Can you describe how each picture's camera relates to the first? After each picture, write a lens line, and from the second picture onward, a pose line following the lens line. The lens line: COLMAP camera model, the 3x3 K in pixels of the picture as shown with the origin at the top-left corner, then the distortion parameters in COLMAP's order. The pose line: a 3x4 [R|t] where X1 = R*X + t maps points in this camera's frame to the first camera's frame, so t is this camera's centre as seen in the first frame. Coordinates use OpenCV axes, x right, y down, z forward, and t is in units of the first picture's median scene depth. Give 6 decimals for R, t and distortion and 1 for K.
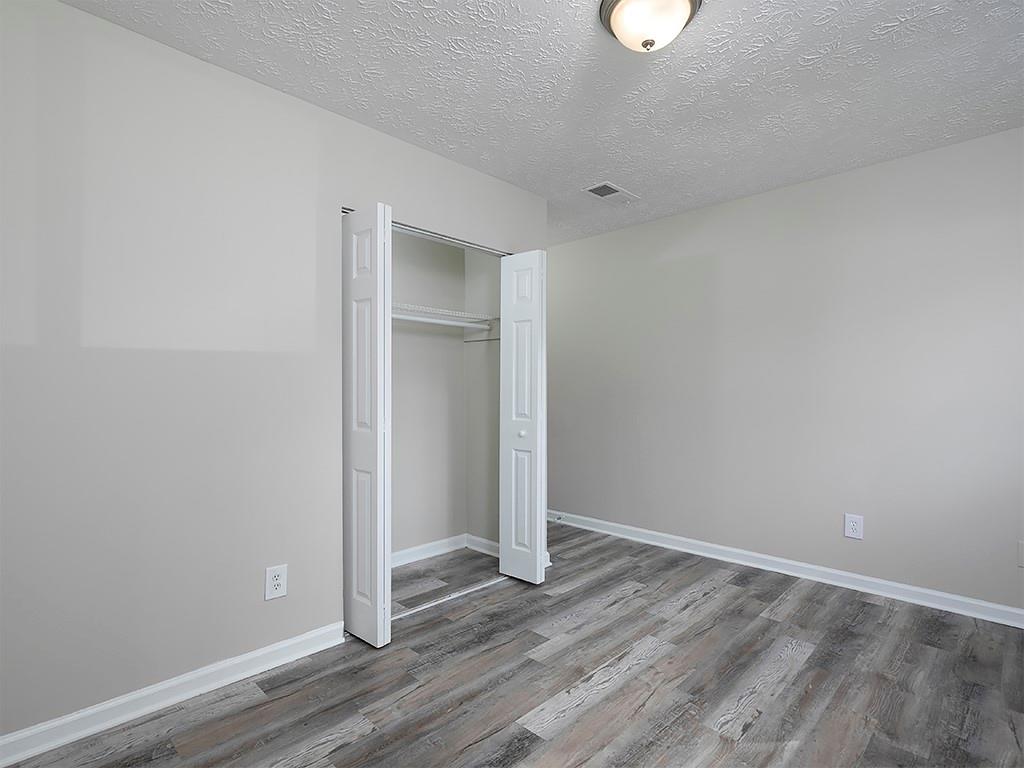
lens RADIAL K [[518.9, 0, 512.0], [0, 518.9, 385.8], [0, 0, 1]] dist [0.008357, -0.000966]
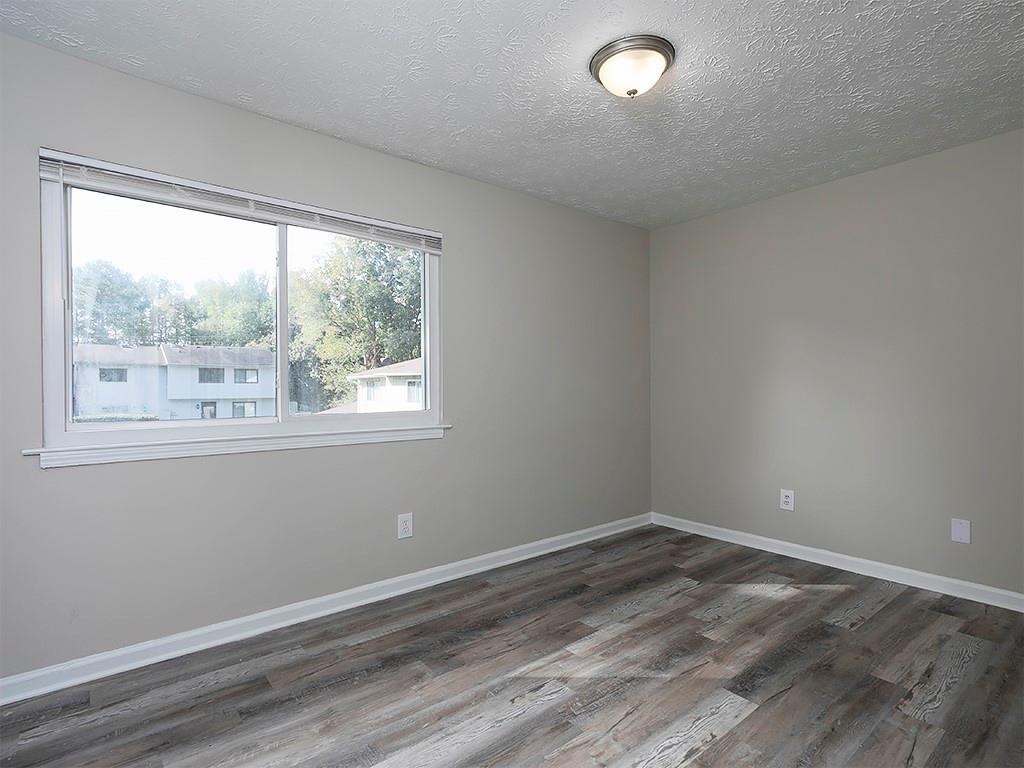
lens RADIAL K [[518.9, 0, 512.1], [0, 518.9, 383.5], [0, 0, 1]] dist [0.008357, -0.000966]
pose [[-0.992859, 0.001457, 0.119283, 0.339397], [0.000772, 0.999983, -0.005789, 0.013178], [-0.119290, -0.005655, -0.992843, 1.928554]]
